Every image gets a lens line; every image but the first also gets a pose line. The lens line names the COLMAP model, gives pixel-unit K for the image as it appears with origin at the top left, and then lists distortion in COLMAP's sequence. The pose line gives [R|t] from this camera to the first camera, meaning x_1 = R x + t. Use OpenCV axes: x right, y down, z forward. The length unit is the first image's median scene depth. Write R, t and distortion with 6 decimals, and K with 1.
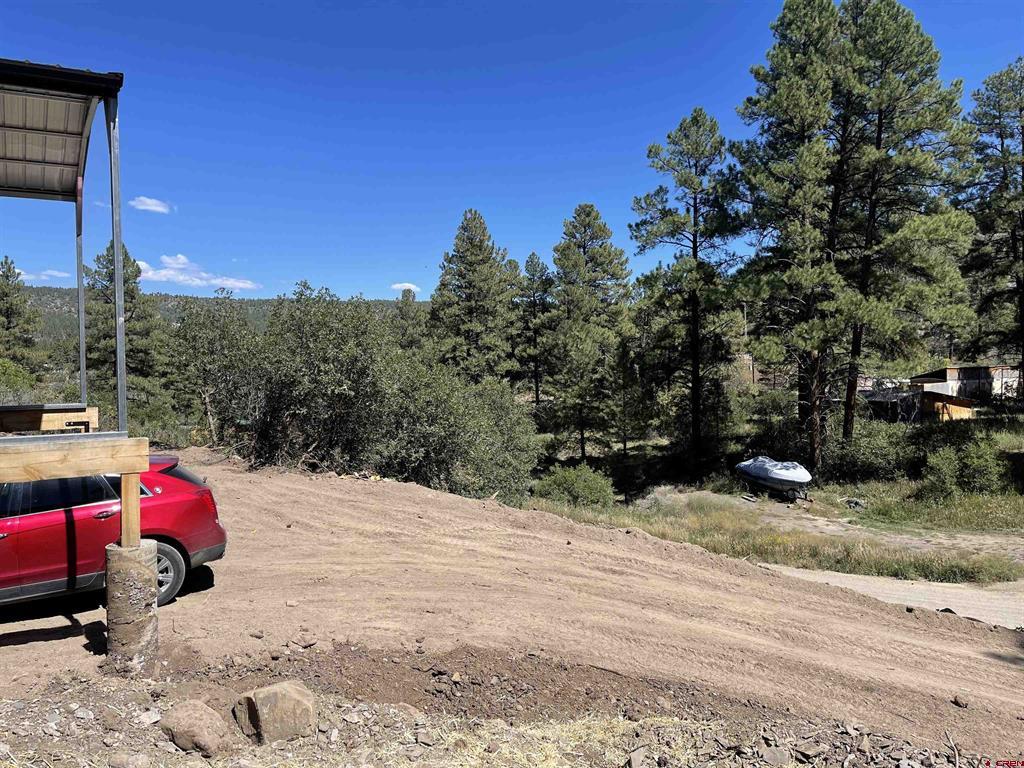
lens RADIAL K [[778.5, 0, 508.2], [0, 778.5, 382.4], [0, 0, 1]] dist [0.067798, -0.089083]
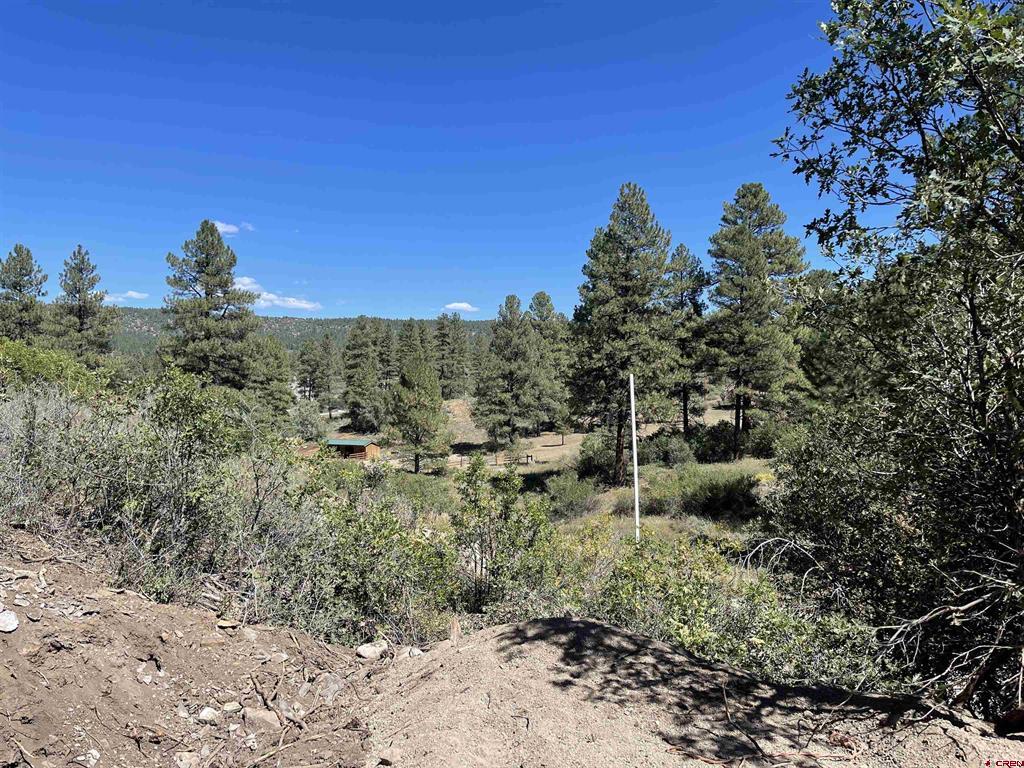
lens RADIAL K [[774.6, 0, 511.2], [0, 774.6, 397.2], [0, 0, 1]] dist [0.057636, -0.085266]
pose [[0.997342, 0.005949, -0.072622, -0.111164], [-0.006319, 0.999968, -0.004859, 0.003839], [0.072591, 0.005305, 0.997348, 0.194683]]
